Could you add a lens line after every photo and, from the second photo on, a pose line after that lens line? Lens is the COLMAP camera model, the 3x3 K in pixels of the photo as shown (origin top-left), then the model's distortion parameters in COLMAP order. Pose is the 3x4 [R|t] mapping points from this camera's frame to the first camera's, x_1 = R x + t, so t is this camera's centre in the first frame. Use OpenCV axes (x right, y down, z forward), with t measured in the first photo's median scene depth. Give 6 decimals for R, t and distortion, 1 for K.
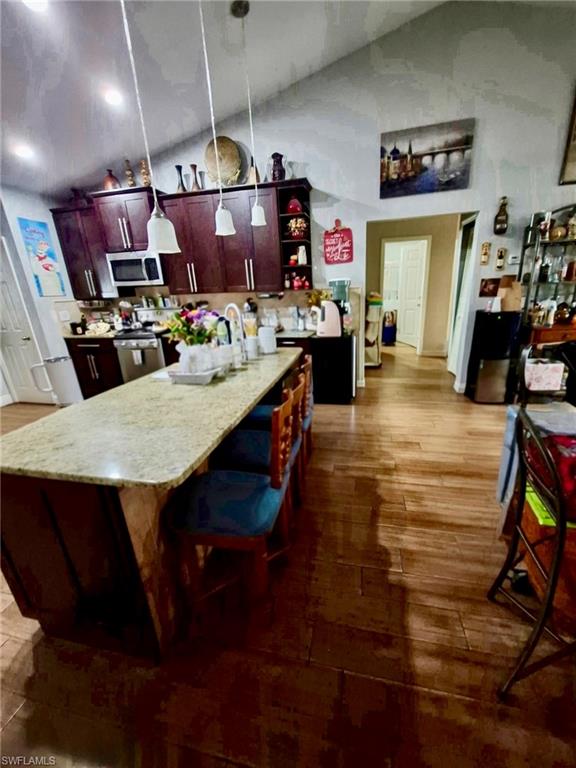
lens RADIAL K [[301.4, 0, 301.4], [0, 301.4, 384.5], [0, 0, 1]] dist [-0.003017, -0.001090]
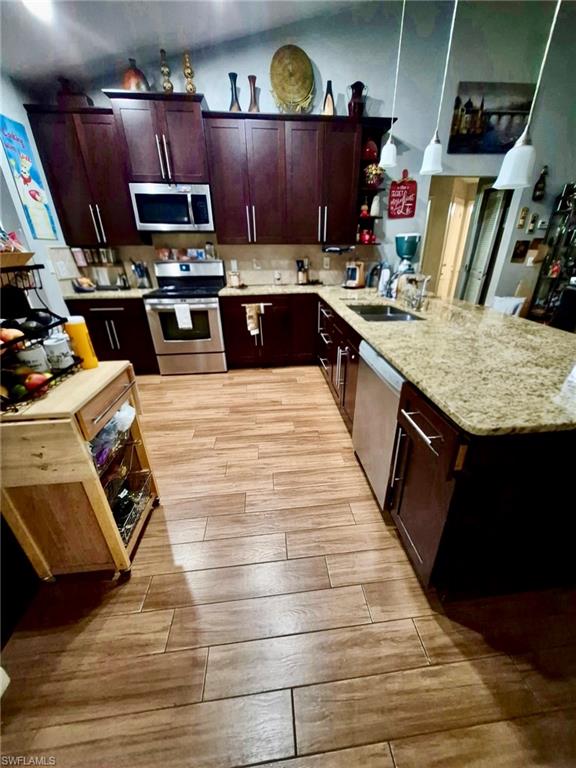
lens RADIAL K [[301.4, 0, 300.2], [0, 301.4, 385.9], [0, 0, 1]] dist [-0.003017, -0.001090]
pose [[0.948334, -0.099019, 0.301426, -0.578609], [0.064058, 0.990243, 0.123758, 0.001734], [-0.310740, -0.098055, 0.945424, 0.119874]]
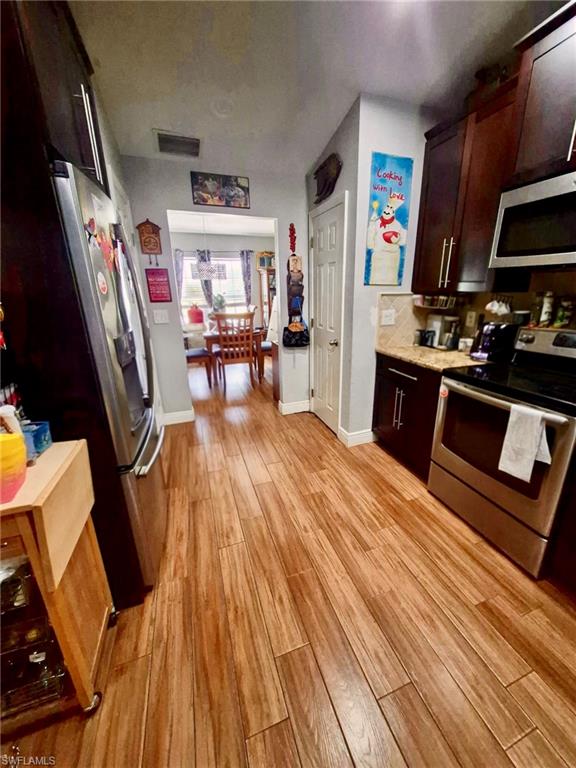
lens RADIAL K [[301.4, 0, 295.4], [0, 301.4, 383.5], [0, 0, 1]] dist [-0.003017, -0.001090]
pose [[0.530370, 0.288419, -0.797196, -0.422499], [-0.280471, 0.947092, 0.156054, -0.170347], [0.800027, 0.140824, 0.583202, 0.600598]]
